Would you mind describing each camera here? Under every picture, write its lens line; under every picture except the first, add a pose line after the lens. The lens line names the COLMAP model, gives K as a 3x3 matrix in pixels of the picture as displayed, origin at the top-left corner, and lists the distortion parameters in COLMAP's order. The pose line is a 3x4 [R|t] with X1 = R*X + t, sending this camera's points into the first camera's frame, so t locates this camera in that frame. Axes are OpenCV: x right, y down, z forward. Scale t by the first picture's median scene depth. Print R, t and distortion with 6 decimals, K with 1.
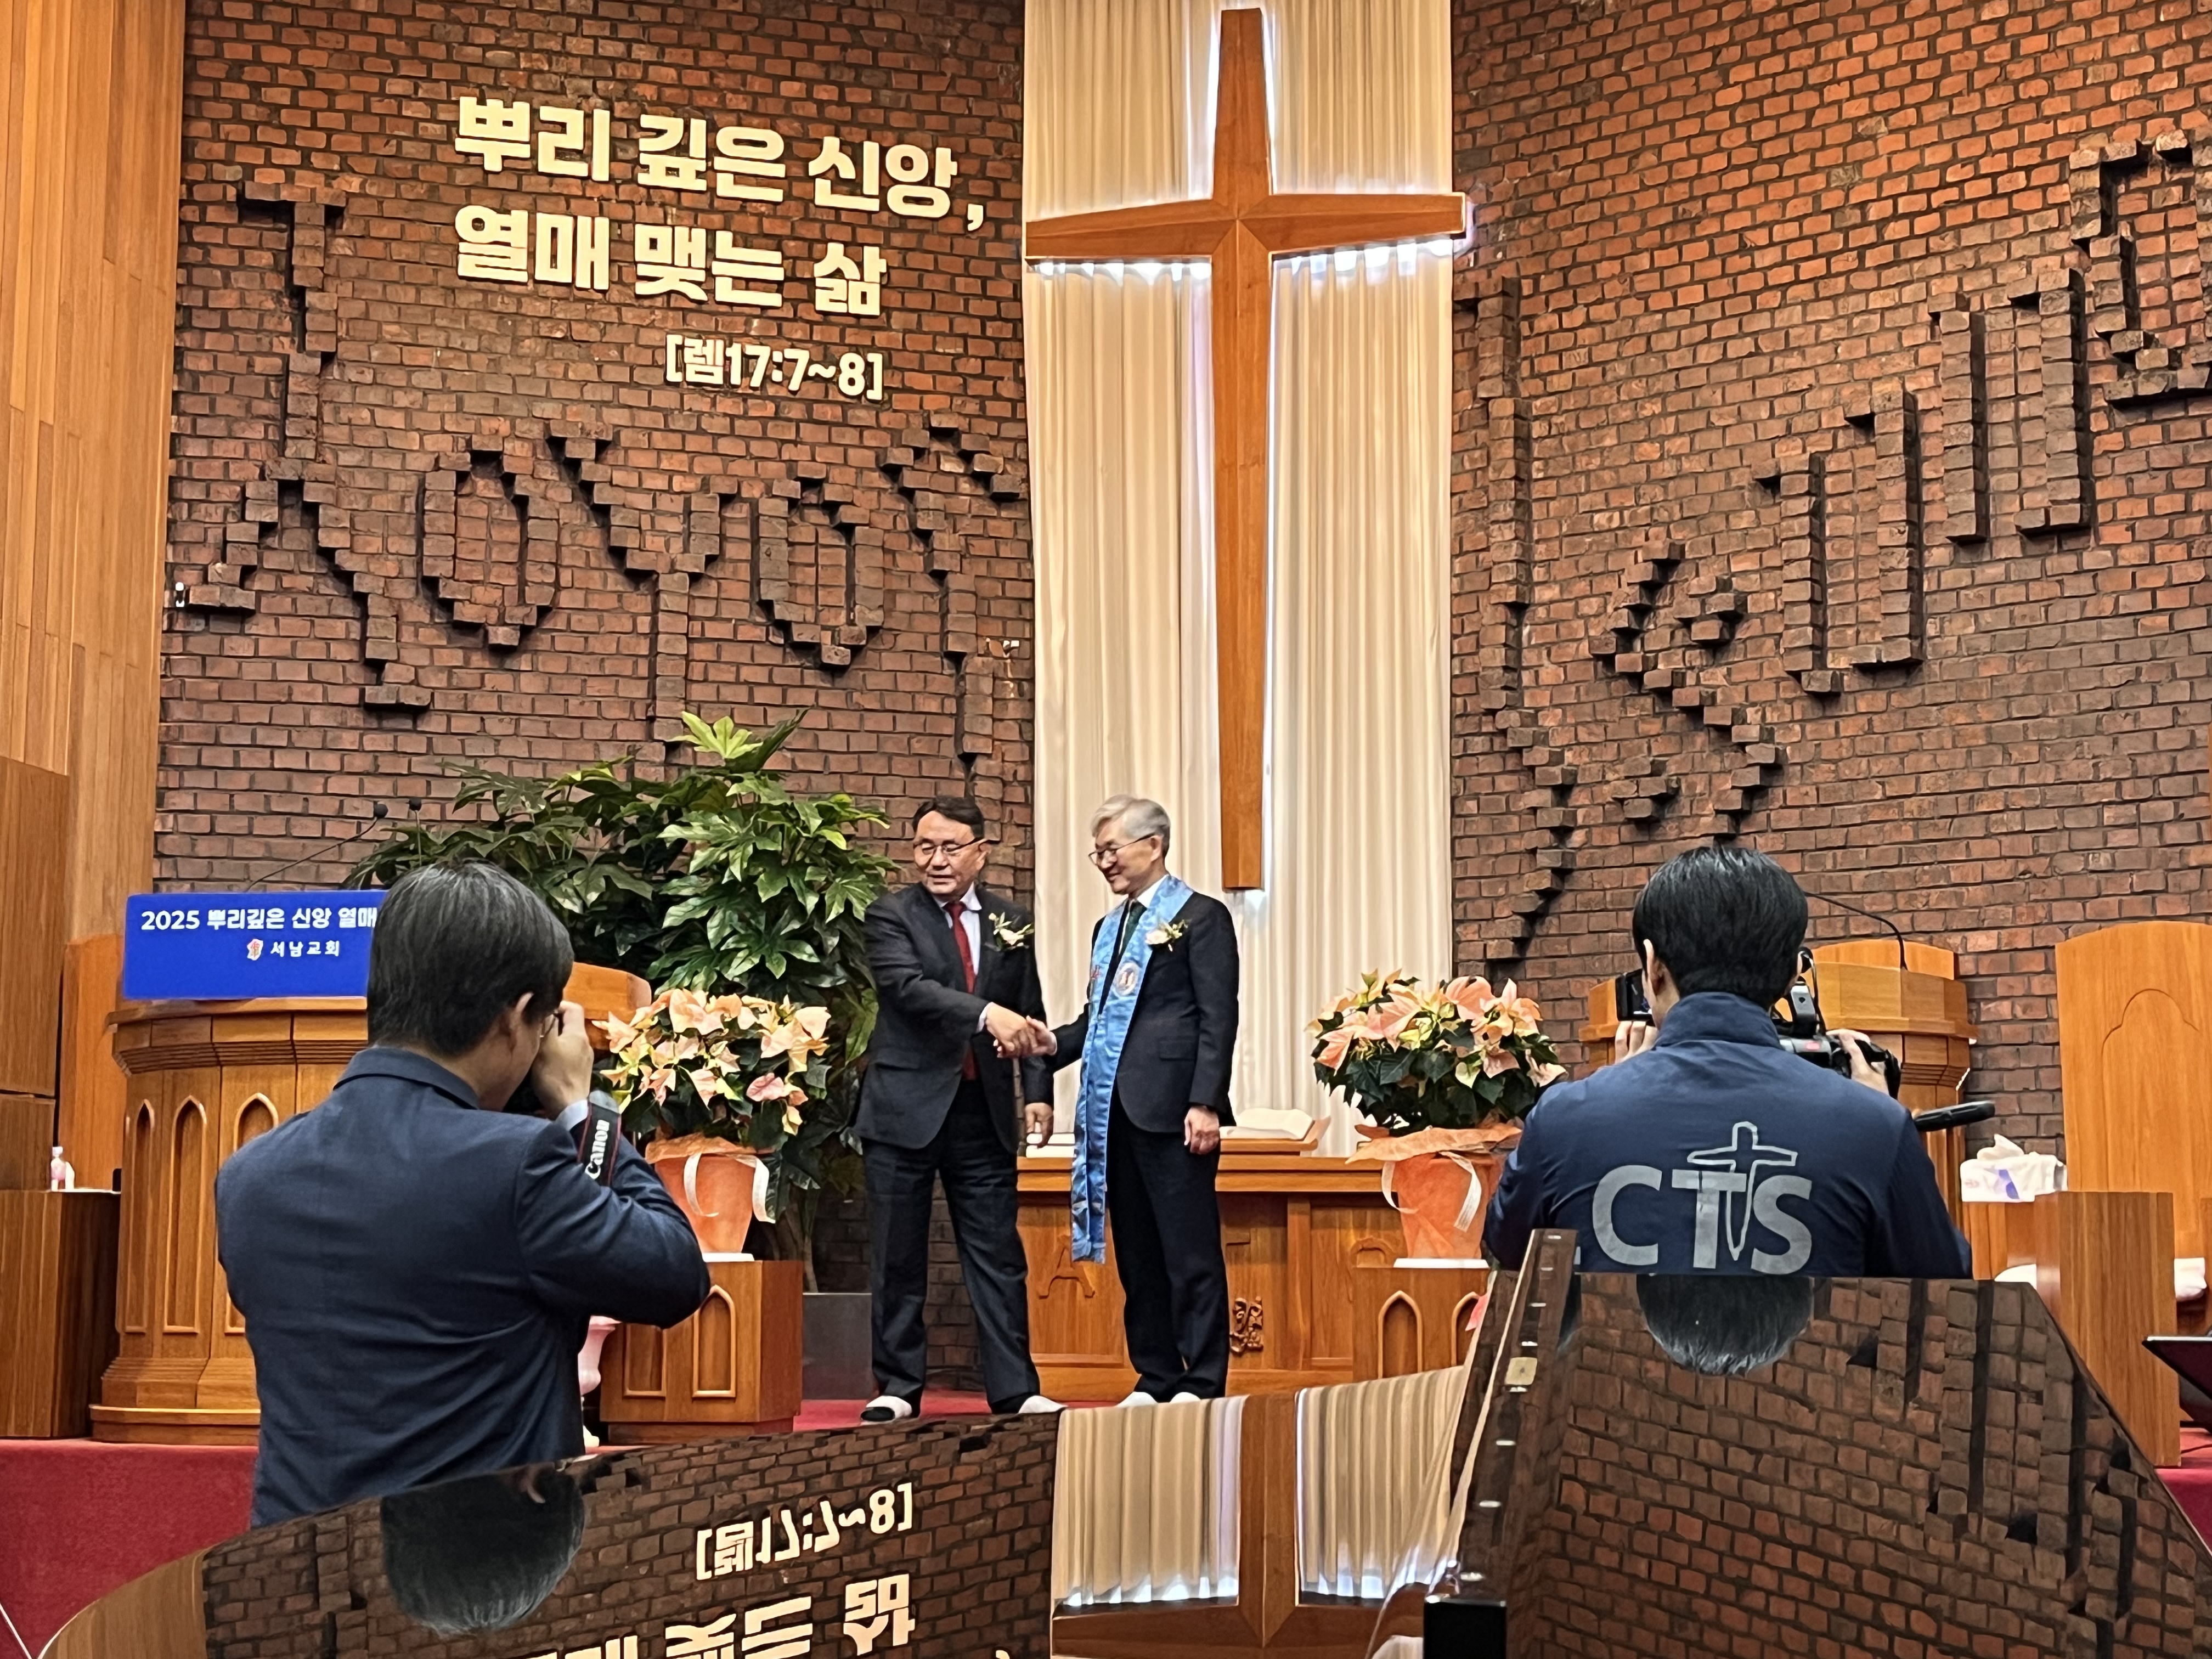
lens RADIAL K [[3489.9, 0, 1126.2], [0, 3489.9, 811.8], [0, 0, 1]] dist [0.094126, 0.000000]
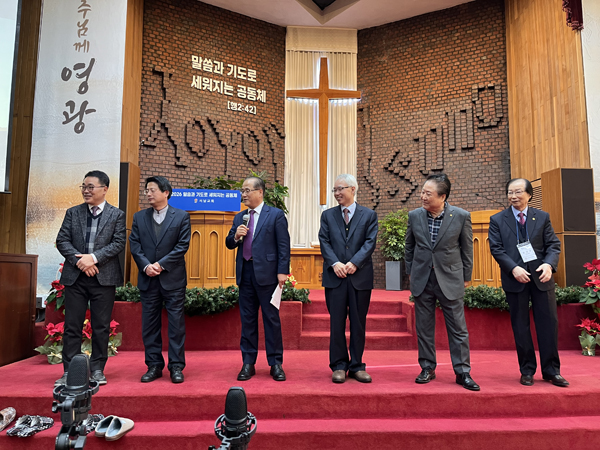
lens RADIAL K [[449.8, 0, 298.1], [0, 449.8, 227.5], [0, 0, 1]] dist [0.070356, -0.094003]
pose [[0.976865, 0.021790, 0.212744, -0.177304], [-0.029869, 0.998947, 0.034833, 0.036834], [-0.211761, -0.040381, 0.976487, 0.257985]]
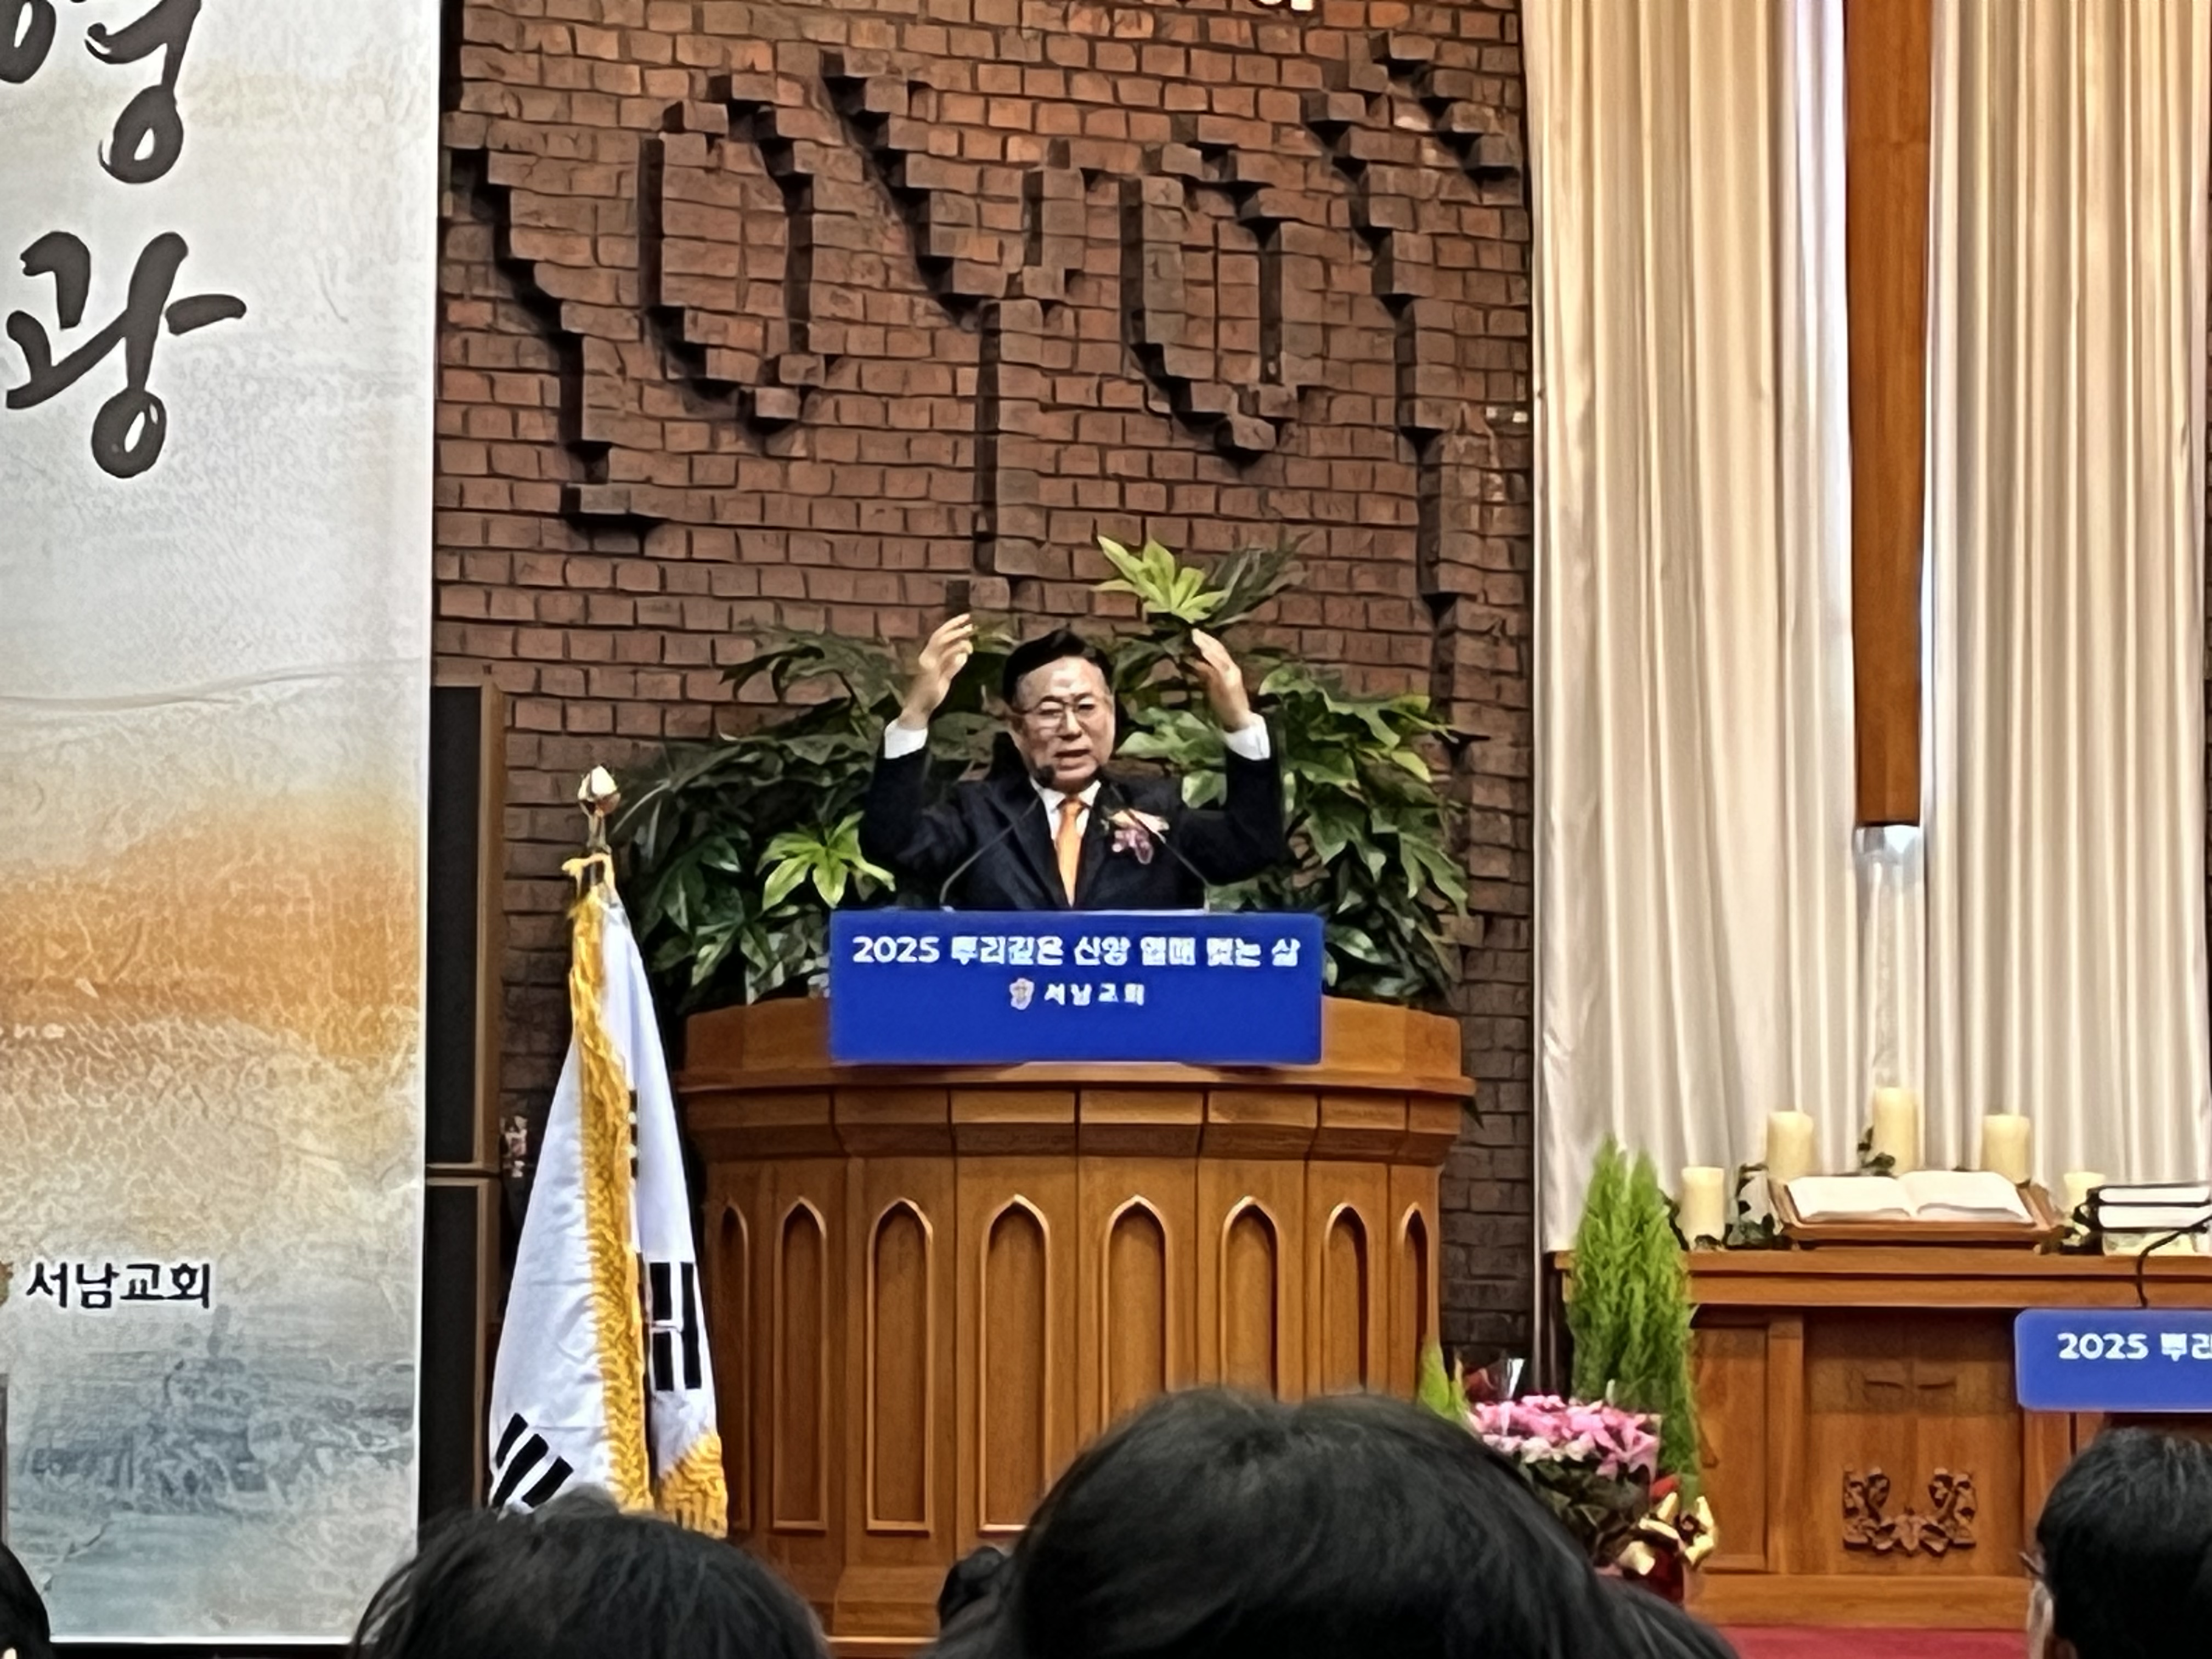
lens RADIAL K [[8567.6, 0, 1121.0], [0, 8567.6, 846.1], [0, 0, 1]] dist [0.136607, 0.000000]
pose [[0.981094, 0.014381, 0.192995, -0.410753], [-0.029337, 0.996762, 0.074865, -0.087747], [-0.191293, -0.079112, 0.978339, -0.502393]]
